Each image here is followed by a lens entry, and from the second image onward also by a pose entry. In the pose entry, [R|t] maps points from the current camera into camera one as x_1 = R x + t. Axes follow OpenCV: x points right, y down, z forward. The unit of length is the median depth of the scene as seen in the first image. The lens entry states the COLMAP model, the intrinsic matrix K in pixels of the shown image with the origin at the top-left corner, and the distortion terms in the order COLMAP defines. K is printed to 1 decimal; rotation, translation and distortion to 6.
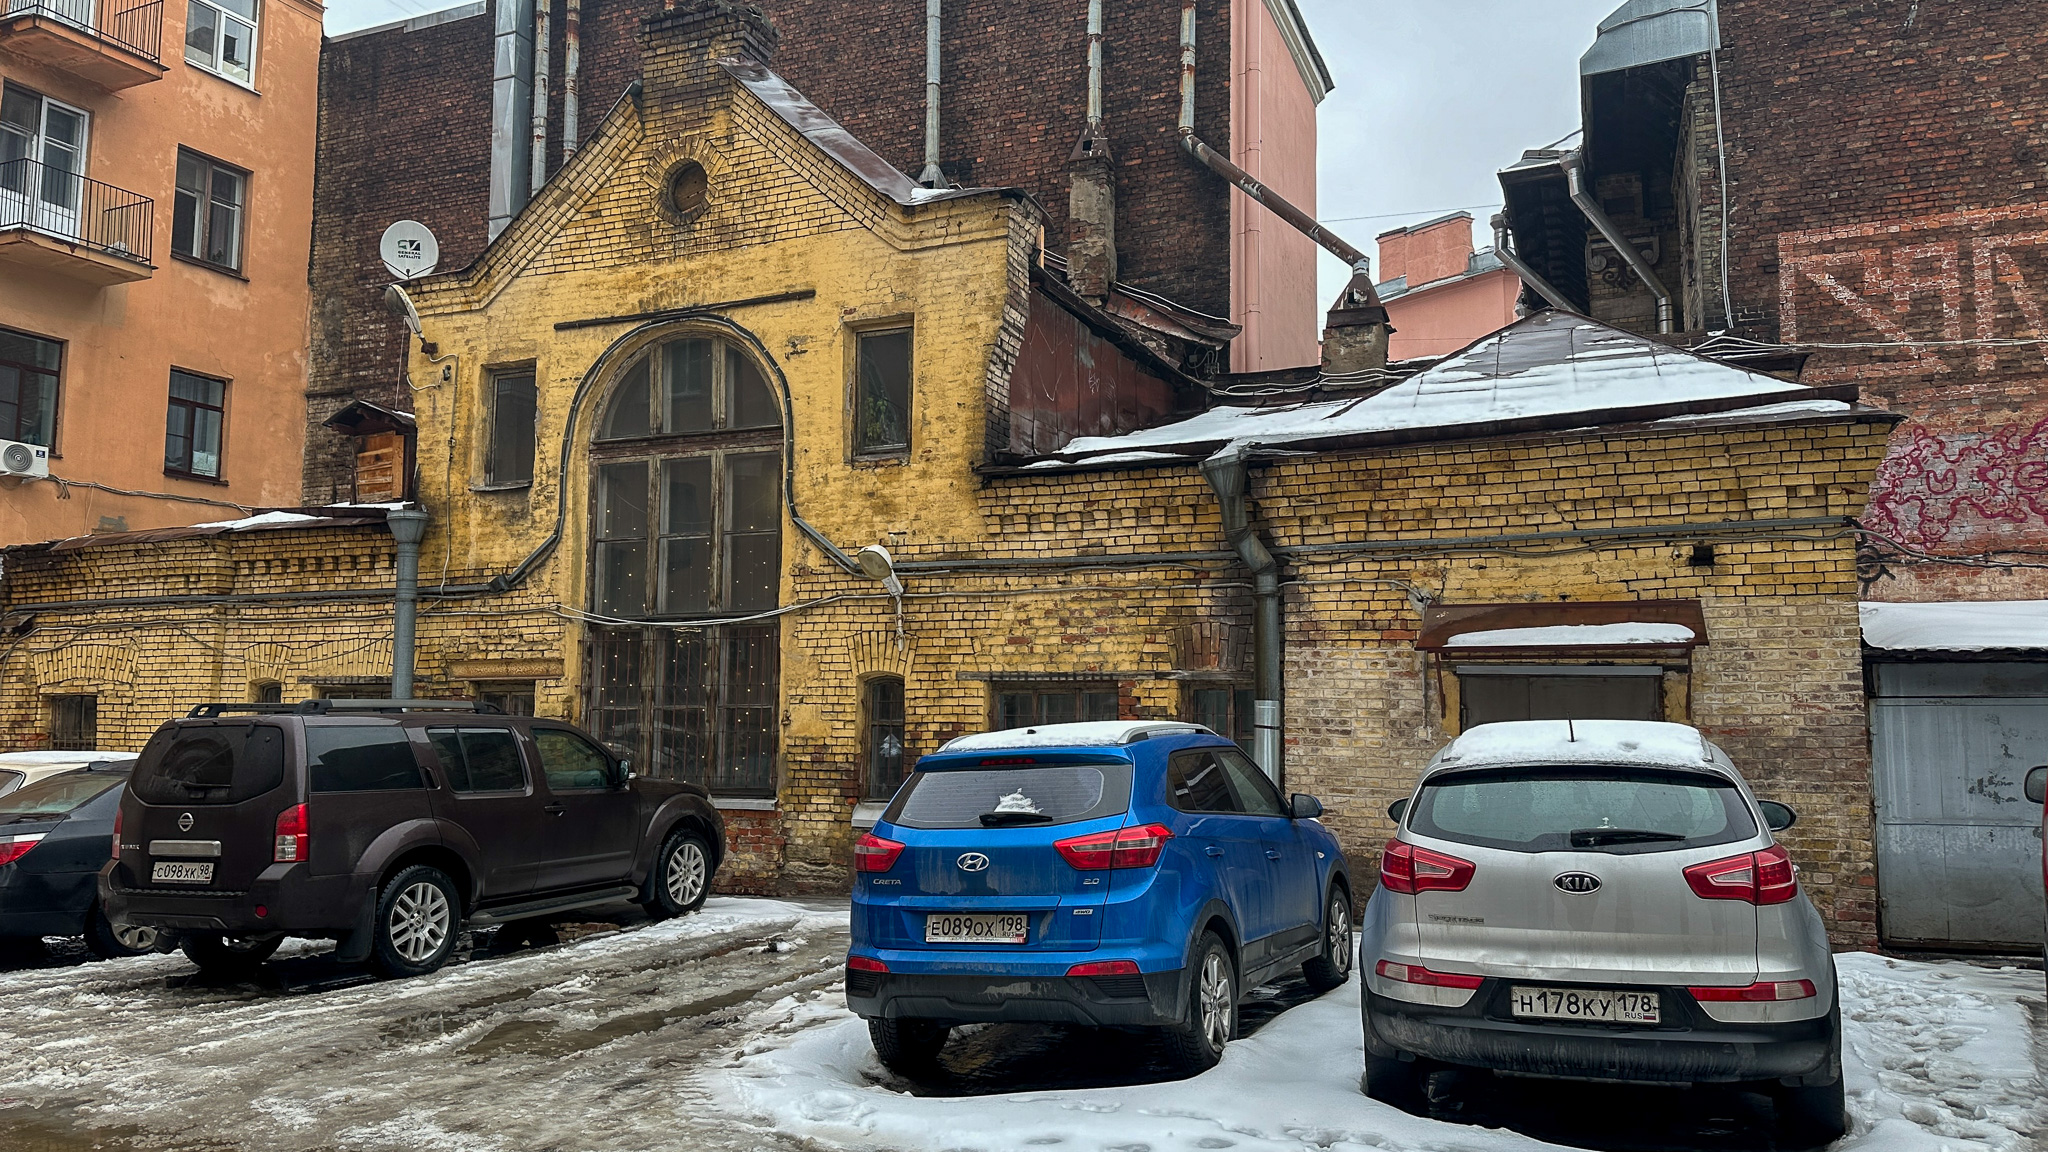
lens RADIAL K [[1413.0, 0, 1021.7], [0, 1413.0, 579.3], [0, 0, 1]] dist [0.109439, -0.146190]
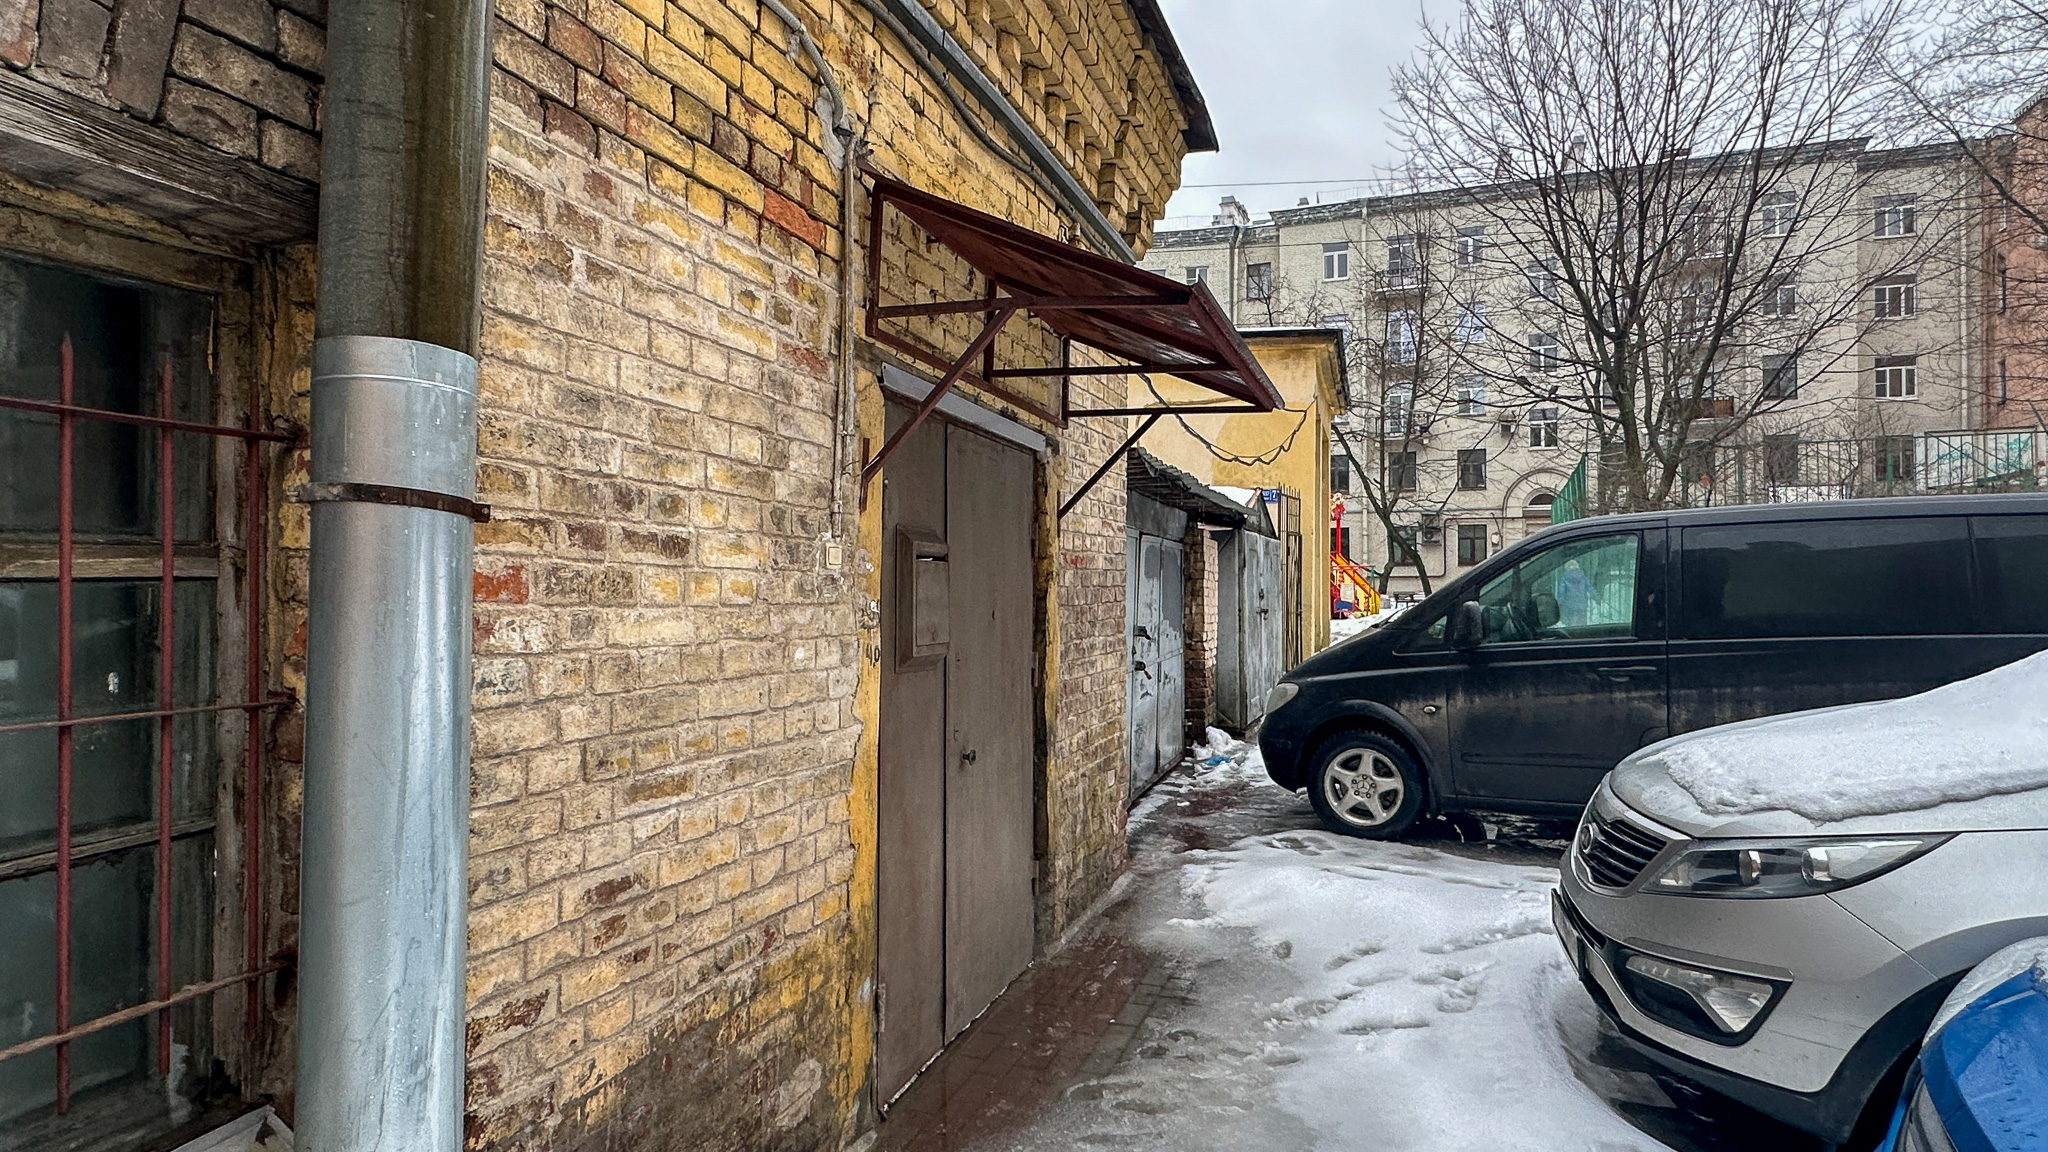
lens RADIAL K [[1100.6, 0, 1008.2], [0, 1100.6, 577.2], [0, 0, 1]] dist [-0.000498, 0.001419]
pose [[-0.031423, 0.001362, 0.999505, 0.031031], [-0.105256, 0.994434, -0.004664, 0.090414], [-0.993949, -0.105351, -0.031105, 0.795015]]
